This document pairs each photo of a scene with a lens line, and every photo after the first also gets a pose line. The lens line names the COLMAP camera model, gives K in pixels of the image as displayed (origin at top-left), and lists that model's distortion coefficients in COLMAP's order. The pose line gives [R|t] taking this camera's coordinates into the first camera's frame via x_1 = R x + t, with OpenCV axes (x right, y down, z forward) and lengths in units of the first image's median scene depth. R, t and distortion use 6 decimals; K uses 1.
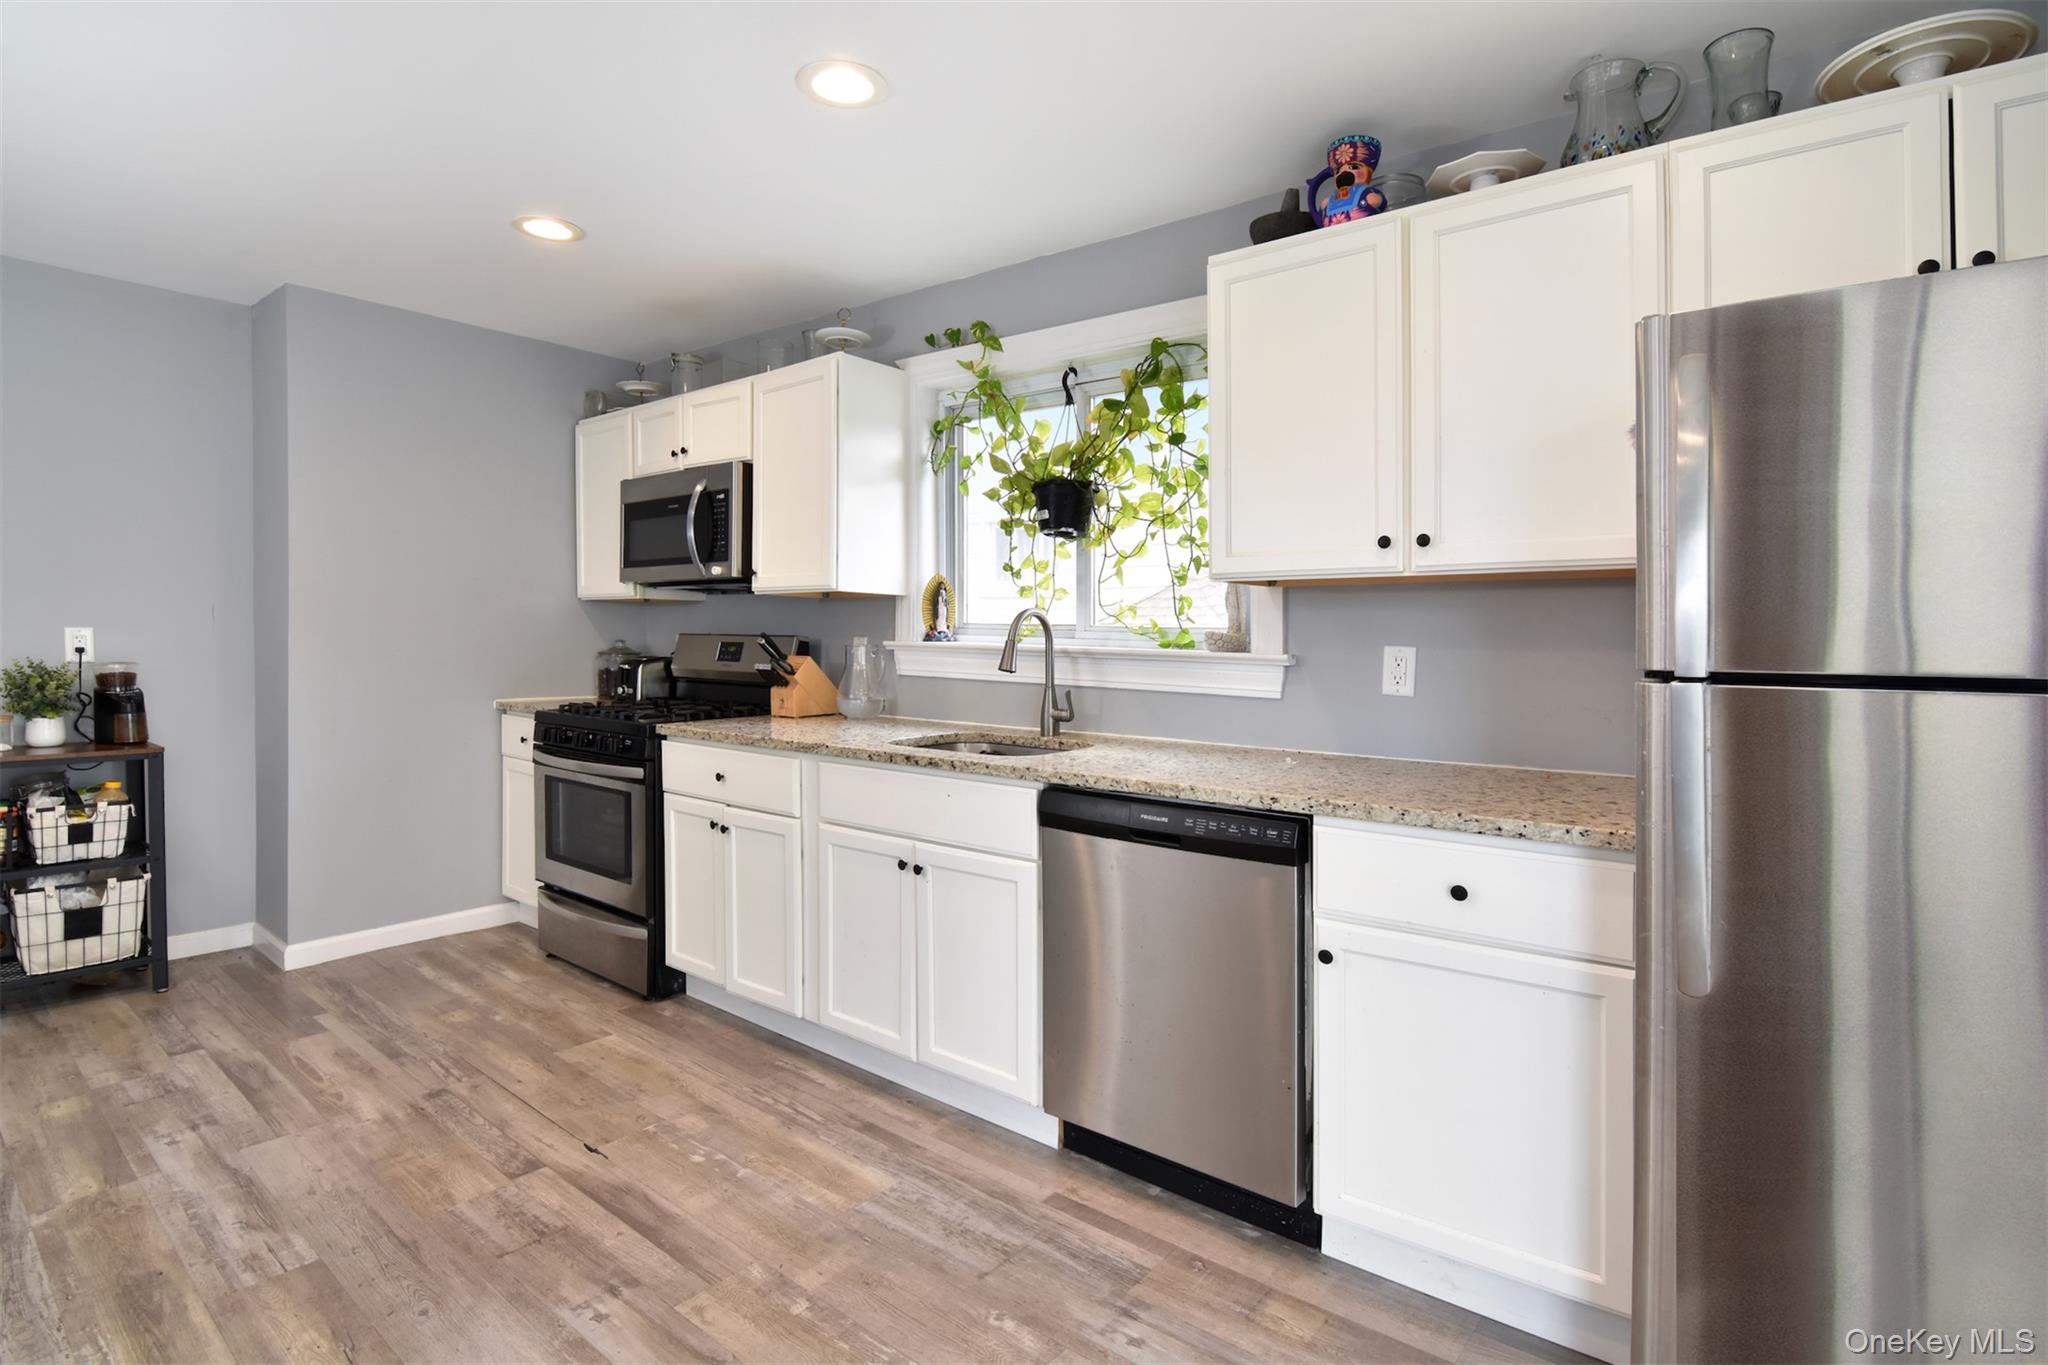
lens RADIAL K [[917.1, 0, 1025.3], [0, 917.1, 627.3], [0, 0, 1]] dist [-0.032114, -0.000061]
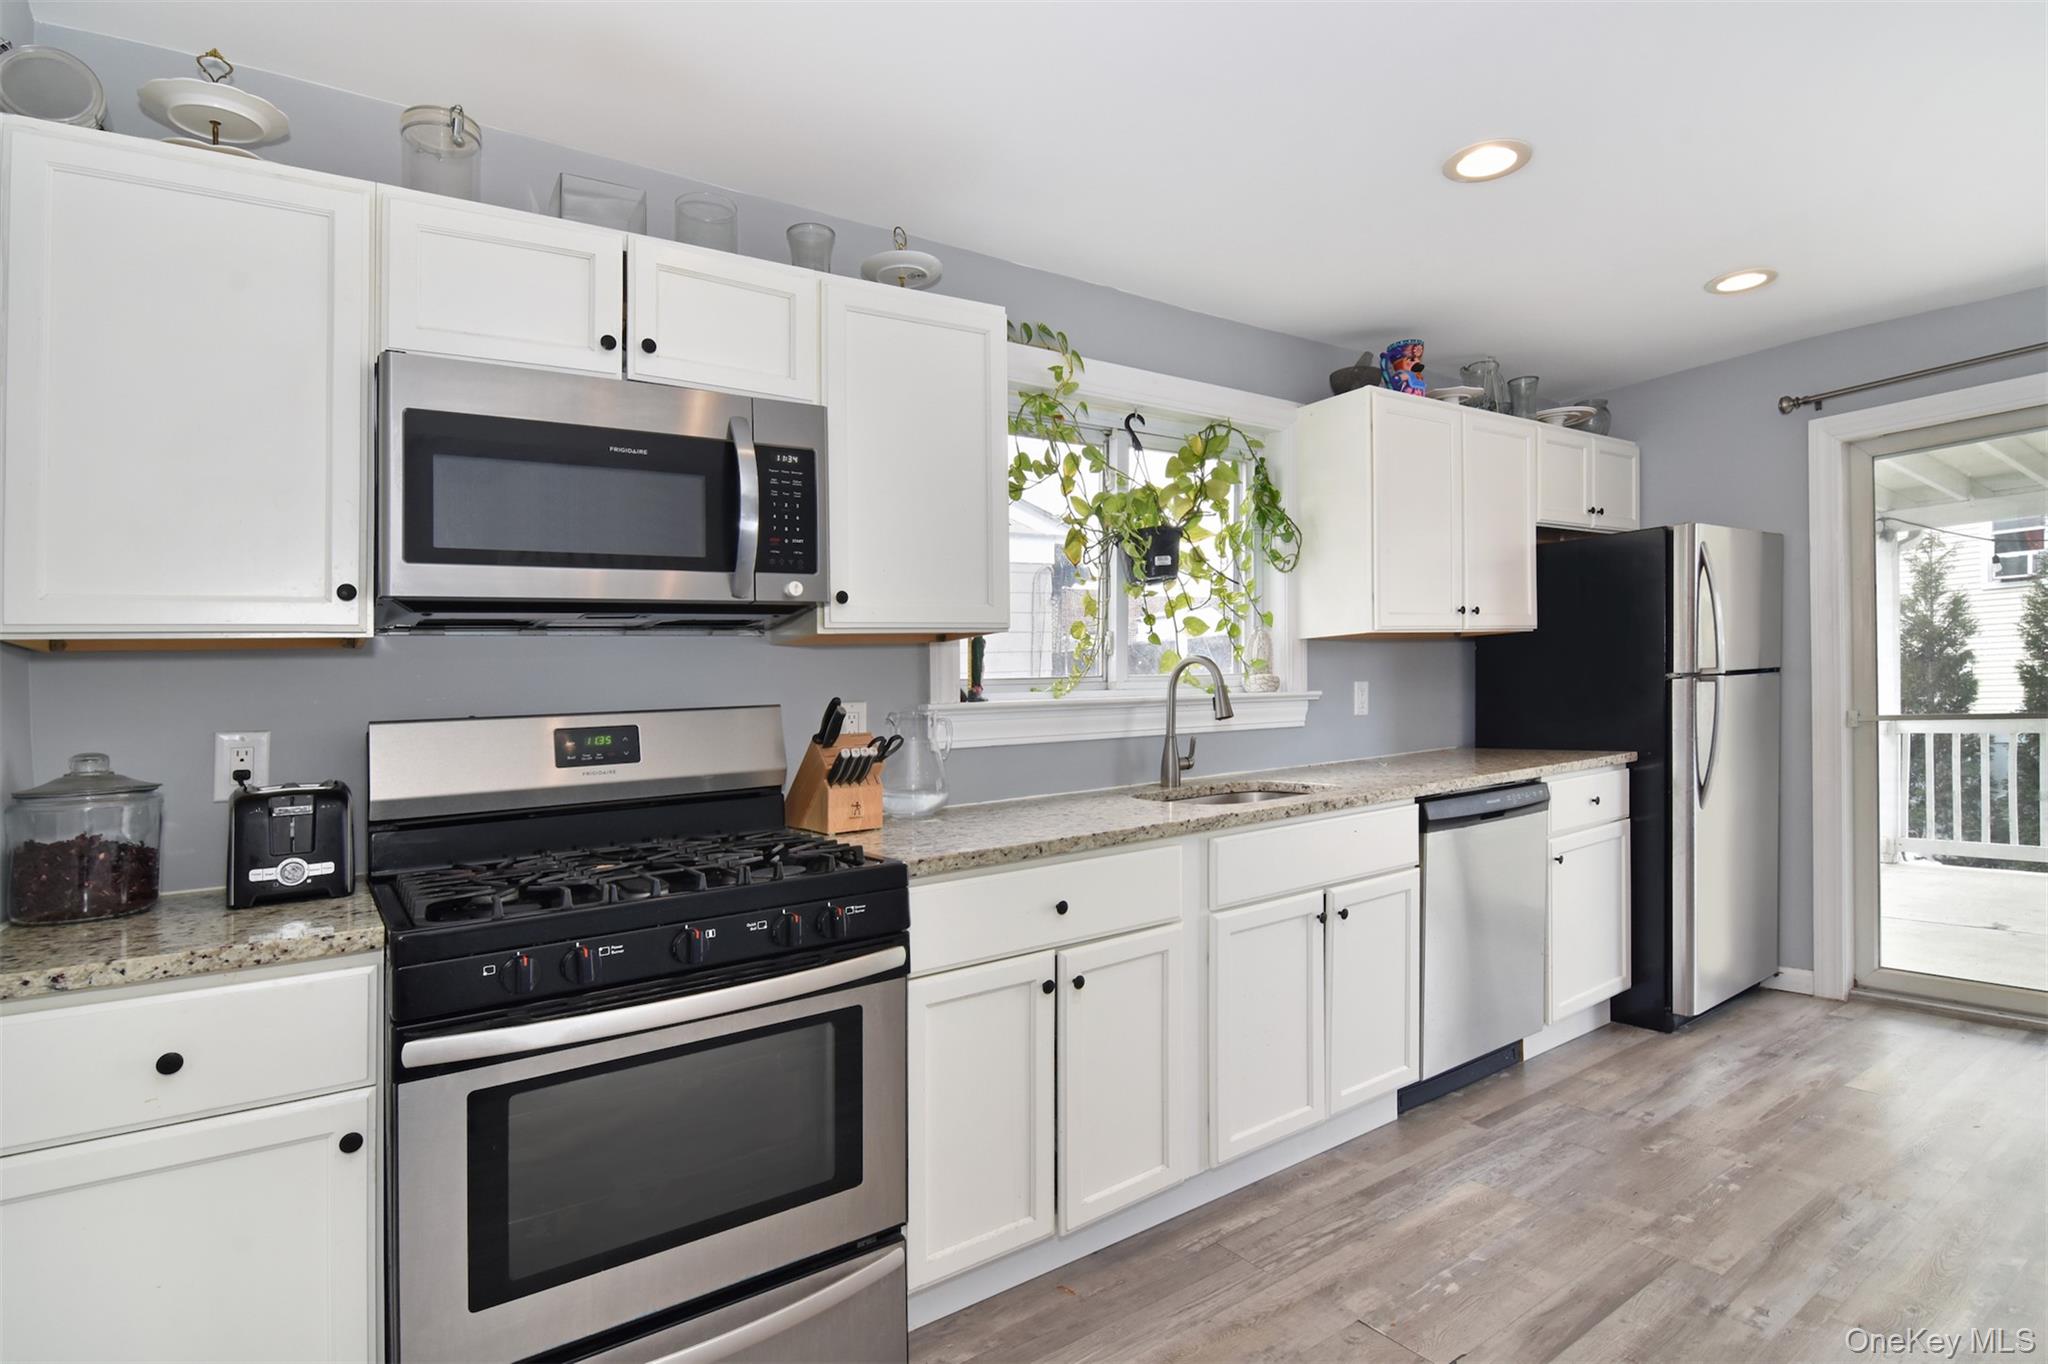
lens RADIAL K [[1016.3, 0, 1024.0], [0, 1016.3, 669.4], [0, 0, 1]] dist [-0.018789, -0.000871]
pose [[0.332008, -0.004026, 0.943268, -1.293302], [0.037198, 0.999269, -0.008828, -0.004088], [-0.942543, 0.038018, 0.331915, 0.968026]]
